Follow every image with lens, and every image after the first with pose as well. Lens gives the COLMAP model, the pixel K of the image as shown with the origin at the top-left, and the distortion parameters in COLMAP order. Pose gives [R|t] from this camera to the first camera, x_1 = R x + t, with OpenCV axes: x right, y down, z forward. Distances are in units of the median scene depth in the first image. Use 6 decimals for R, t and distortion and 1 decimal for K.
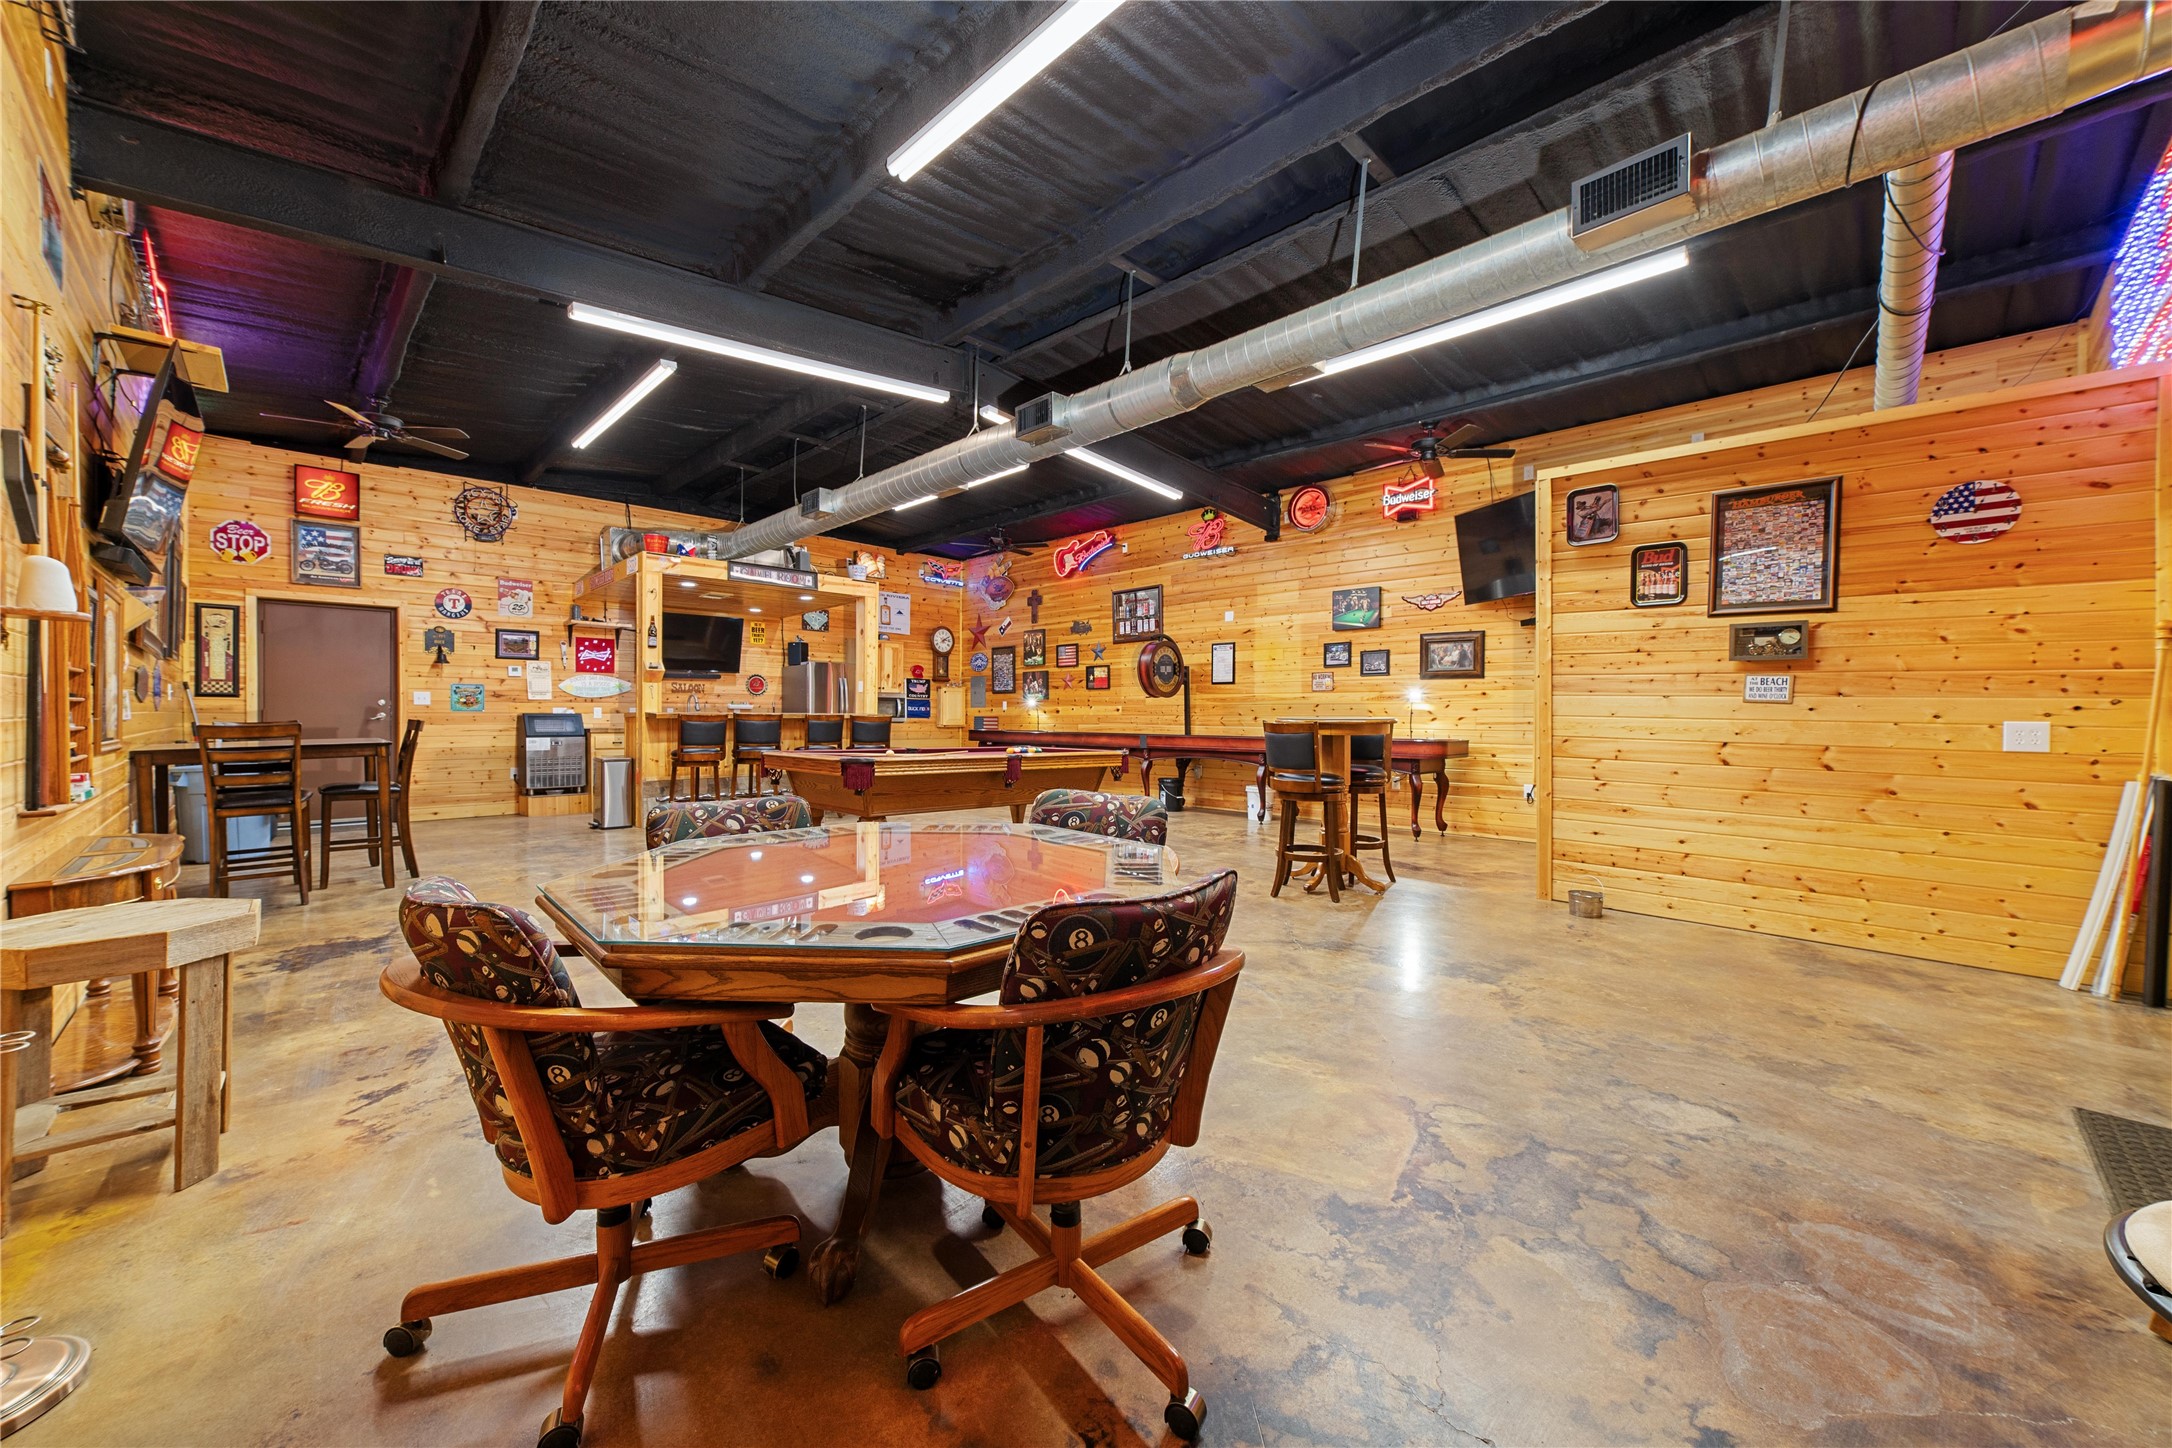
lens RADIAL K [[824.2, 0, 1089.6], [0, 824.2, 729.4], [0, 0, 1]] dist [-0.005839, 0.002857]
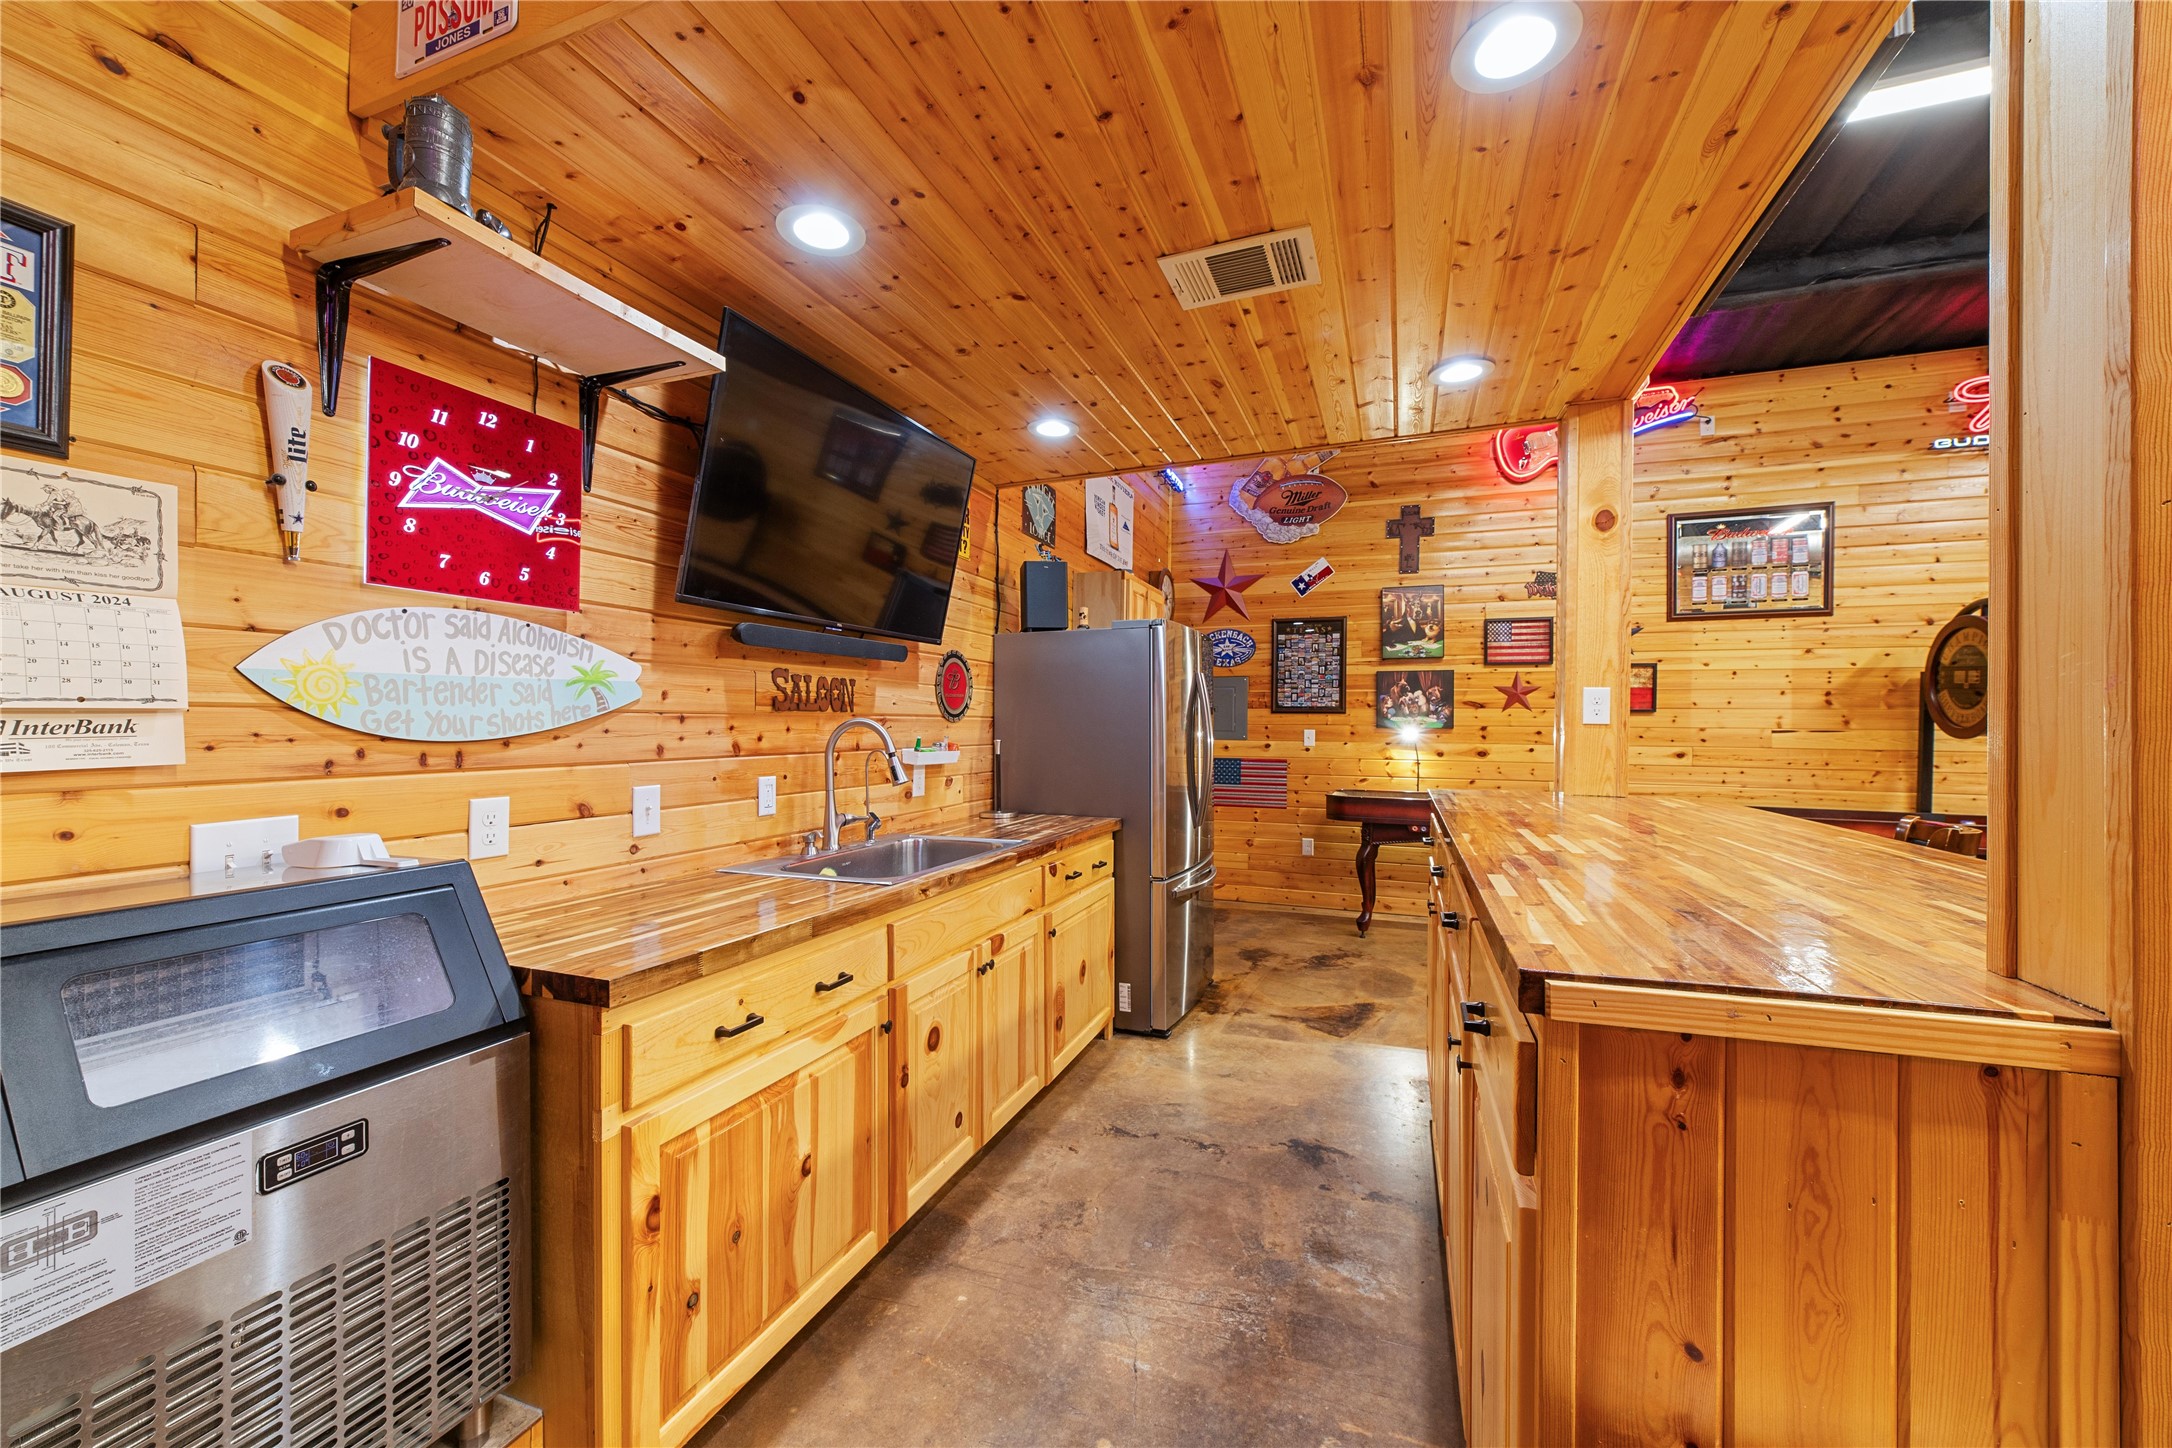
lens RADIAL K [[824.2, 0, 1084.0], [0, 824.2, 728.5], [0, 0, 1]] dist [-0.005839, 0.002857]
pose [[0.915467, 0.005163, 0.402361, -0.579002], [-0.002422, 0.999970, -0.007319, -0.041844], [-0.402387, 0.005726, 0.915452, 0.824329]]
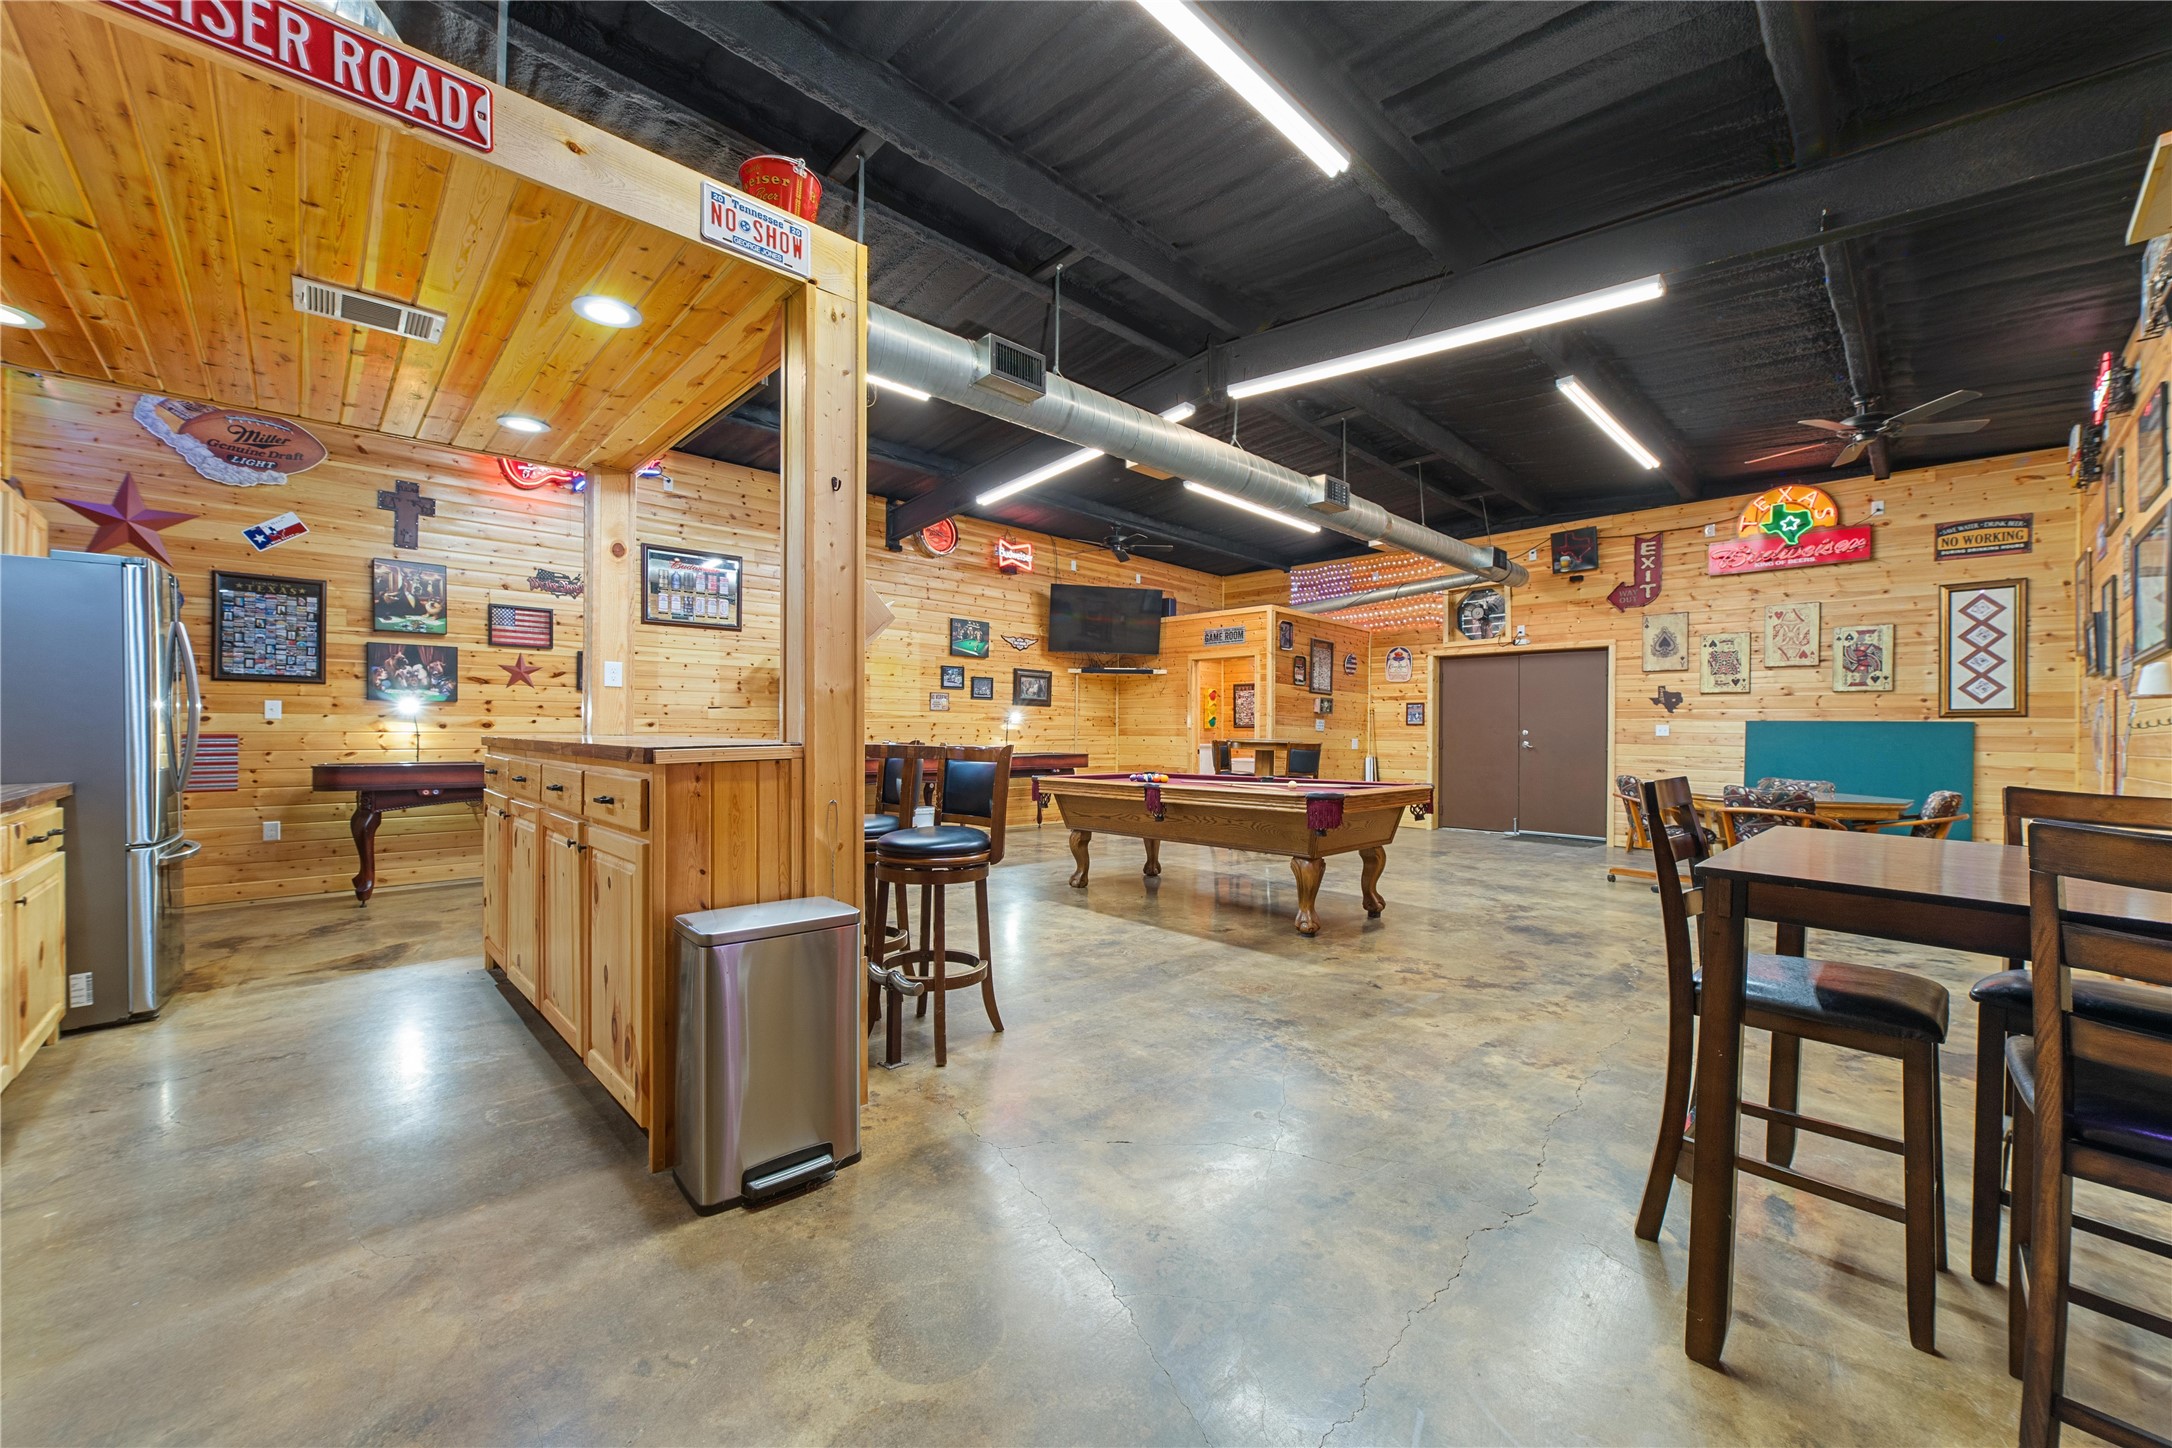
lens RADIAL K [[824.2, 0, 1089.1], [0, 824.2, 725.7], [0, 0, 1]] dist [-0.005839, 0.002857]
pose [[0.019530, 0.003655, 0.999803, -0.729120], [0.007961, 0.999961, -0.003811, -0.020967], [-0.999778, 0.008034, 0.019500, 0.757048]]
